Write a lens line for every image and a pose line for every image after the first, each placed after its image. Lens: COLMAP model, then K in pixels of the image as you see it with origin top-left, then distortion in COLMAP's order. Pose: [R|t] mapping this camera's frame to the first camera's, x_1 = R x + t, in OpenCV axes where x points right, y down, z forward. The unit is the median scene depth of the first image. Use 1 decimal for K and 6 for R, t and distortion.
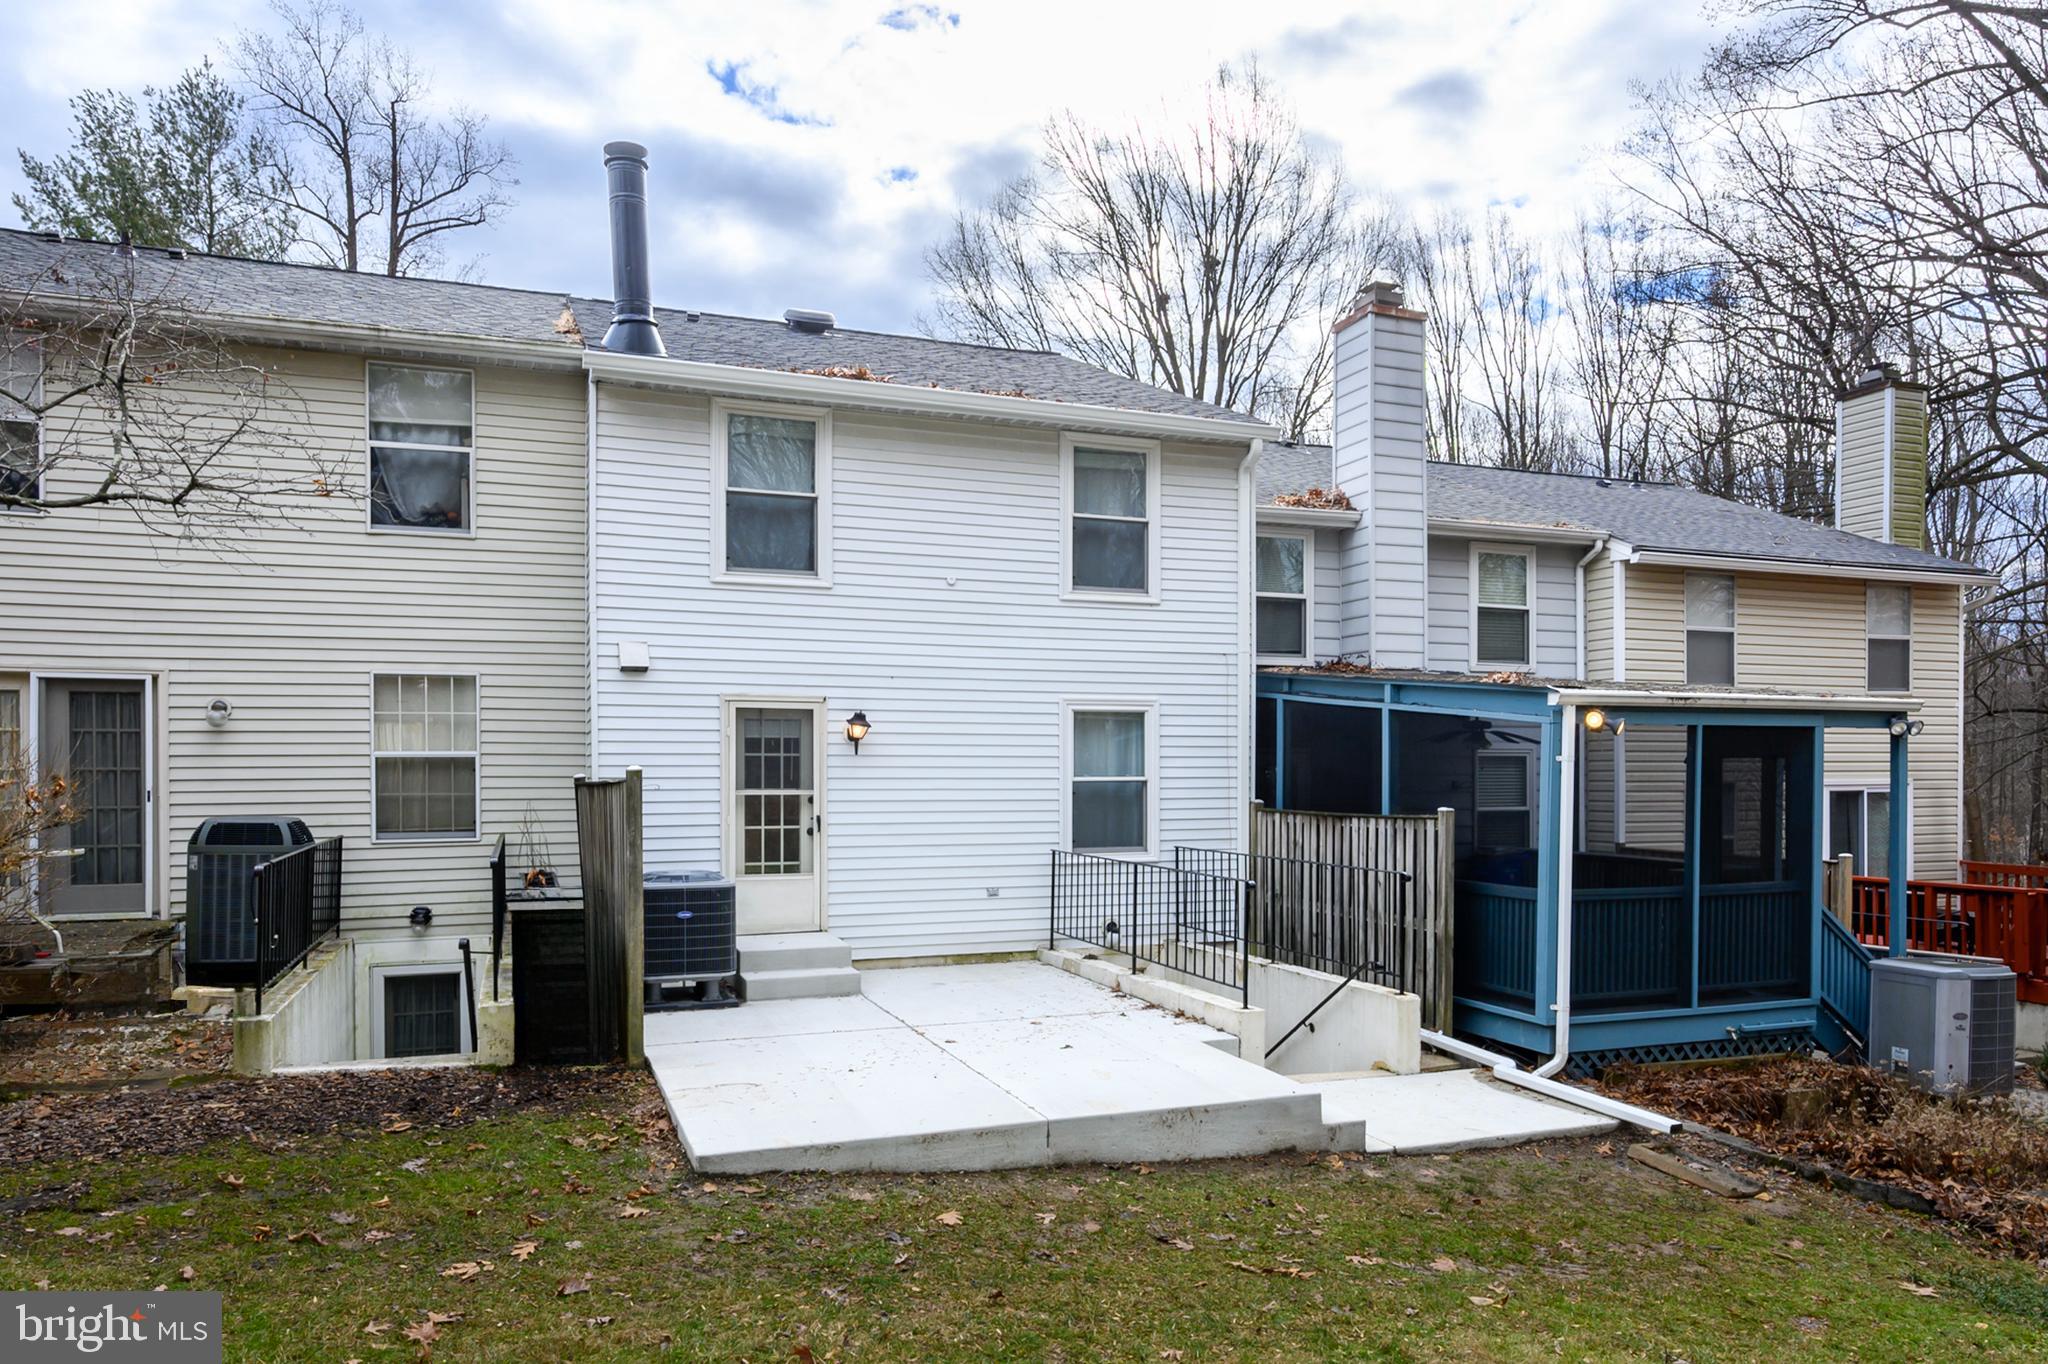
lens RADIAL K [[1055.3, 0, 1024.0], [0, 1055.3, 682.0], [0, 0, 1]] dist [-0.001557, 0.000335]
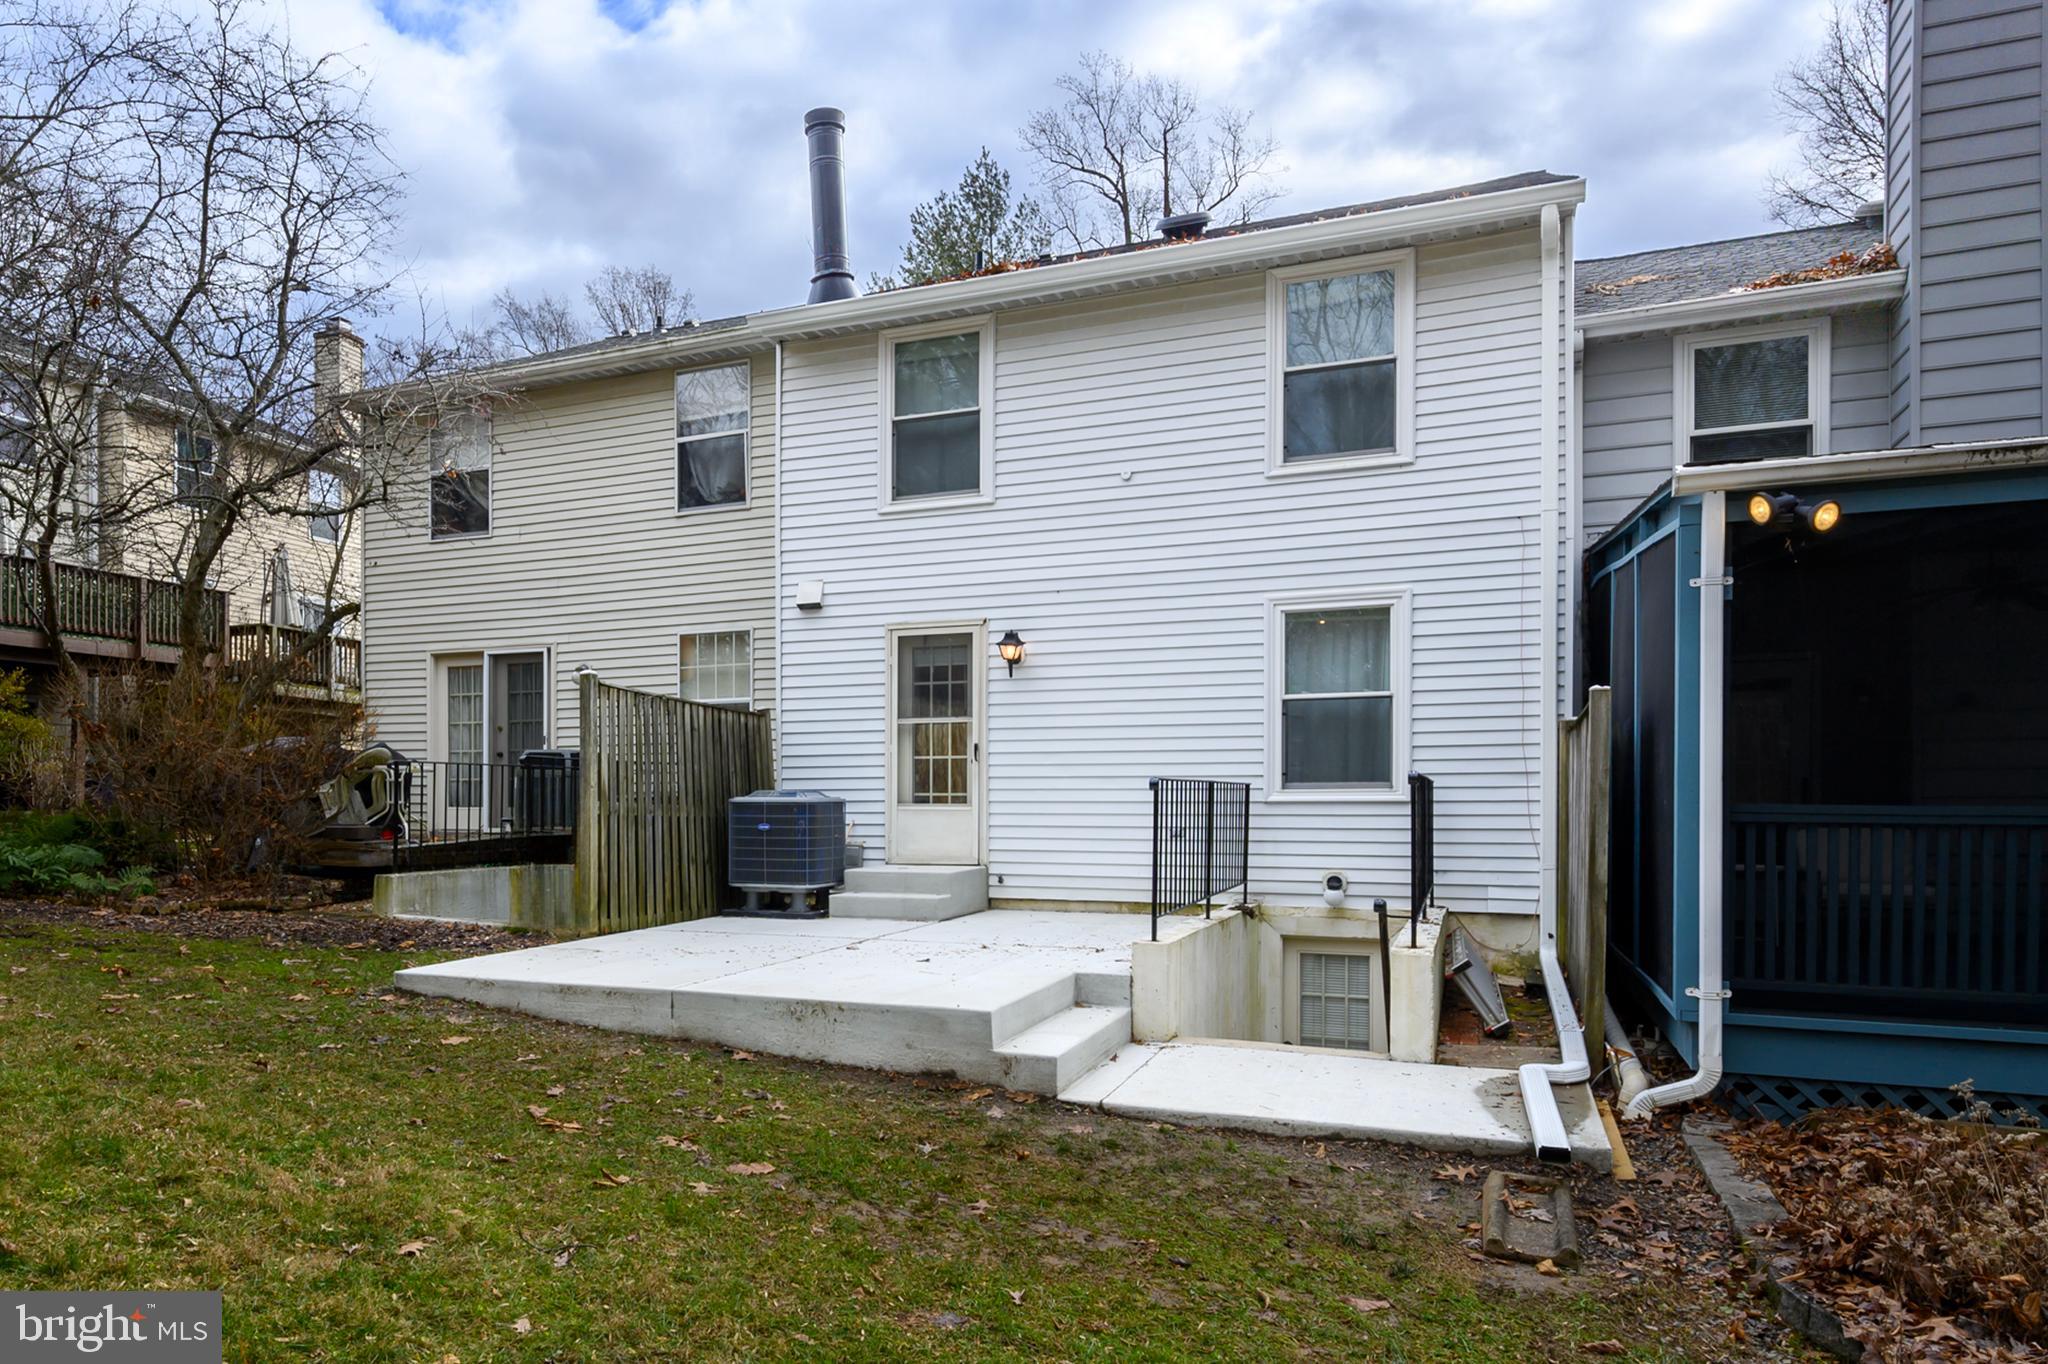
lens RADIAL K [[1188.5, 0, 1024.0], [0, 1188.5, 682.0], [0, 0, 1]] dist [-0.002151, -0.001402]
pose [[0.791389, -0.062360, -0.608123, 0.487916], [0.065477, 0.997708, -0.017102, 0.092227], [0.607796, -0.026284, 0.793658, 0.182220]]
